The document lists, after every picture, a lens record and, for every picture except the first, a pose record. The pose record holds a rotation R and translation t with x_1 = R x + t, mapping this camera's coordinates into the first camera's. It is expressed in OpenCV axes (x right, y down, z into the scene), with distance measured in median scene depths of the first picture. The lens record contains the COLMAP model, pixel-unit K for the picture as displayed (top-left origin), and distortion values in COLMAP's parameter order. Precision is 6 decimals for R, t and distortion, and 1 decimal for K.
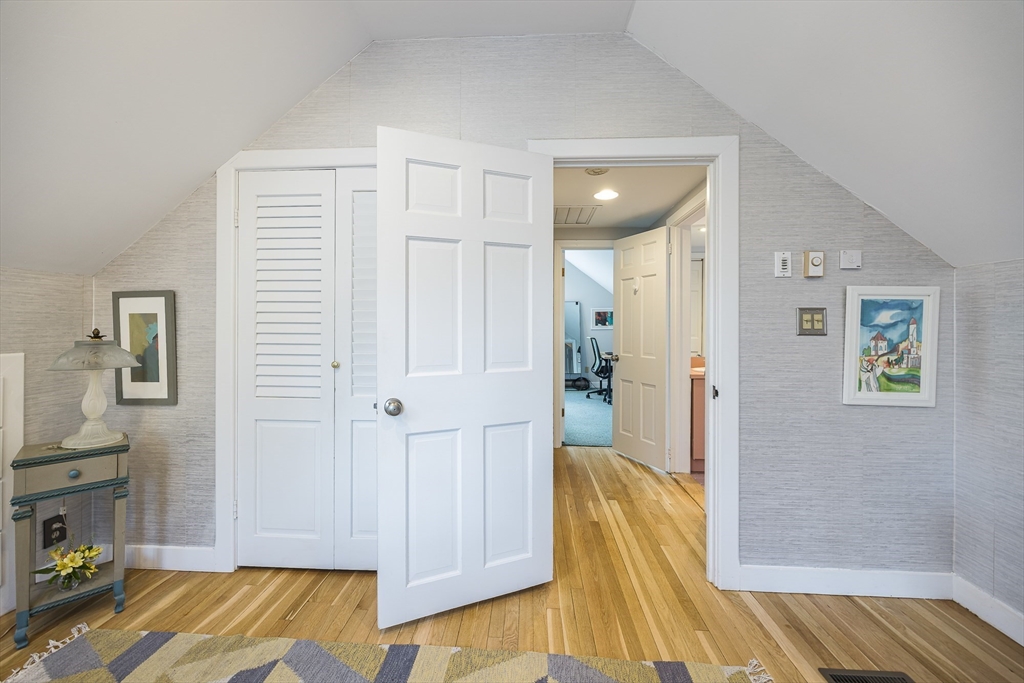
lens RADIAL K [[397.6, 0, 516.9], [0, 397.6, 332.2], [0, 0, 1]] dist [-0.005877, 0.000580]
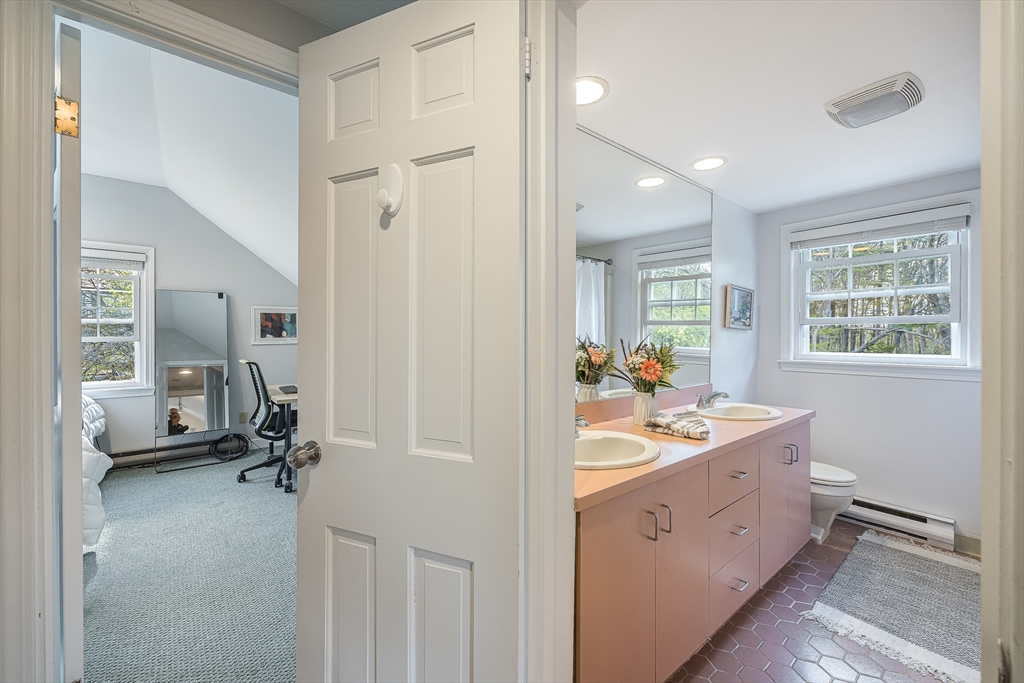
lens RADIAL K [[397.6, 0, 513.0], [0, 397.6, 339.2], [0, 0, 1]] dist [-0.005877, 0.000580]
pose [[0.739069, 0.000744, 0.673630, 0.092628], [0.007833, 0.999922, -0.009699, -0.006647], [-0.673585, 0.012445, 0.739005, 0.386492]]
